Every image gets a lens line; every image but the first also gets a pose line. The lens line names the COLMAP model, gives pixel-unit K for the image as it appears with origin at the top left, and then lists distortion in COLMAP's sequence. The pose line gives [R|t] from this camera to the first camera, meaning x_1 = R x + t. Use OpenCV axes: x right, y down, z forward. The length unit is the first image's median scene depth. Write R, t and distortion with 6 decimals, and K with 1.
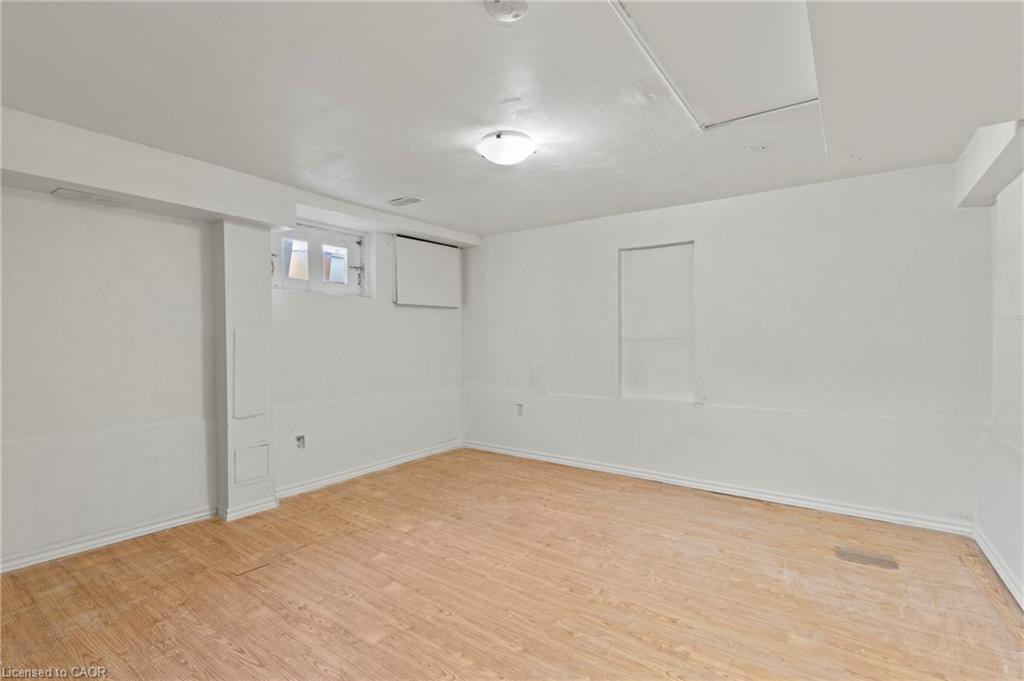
lens RADIAL K [[463.0, 0, 506.2], [0, 463.0, 339.2], [0, 0, 1]] dist [0.000580, -0.000387]
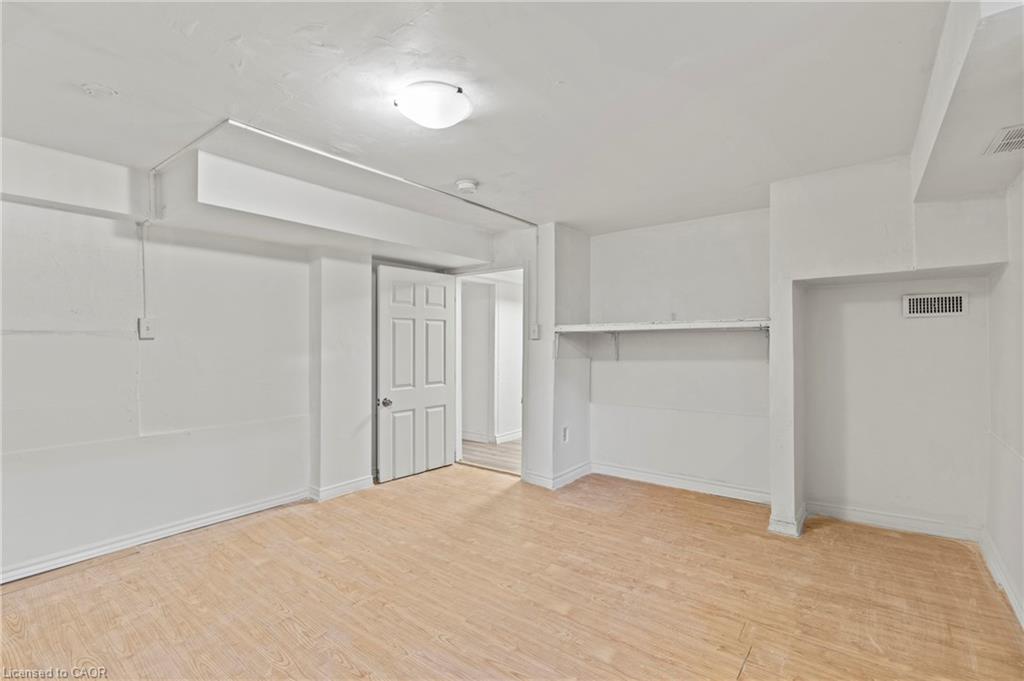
lens RADIAL K [[463.0, 0, 506.2], [0, 463.0, 339.2], [0, 0, 1]] dist [0.000580, -0.000387]
pose [[-0.998830, 0.007299, 0.047799, -0.179353], [0.006920, 0.999943, -0.008089, -0.024441], [-0.047856, -0.007749, -0.998824, 2.016149]]
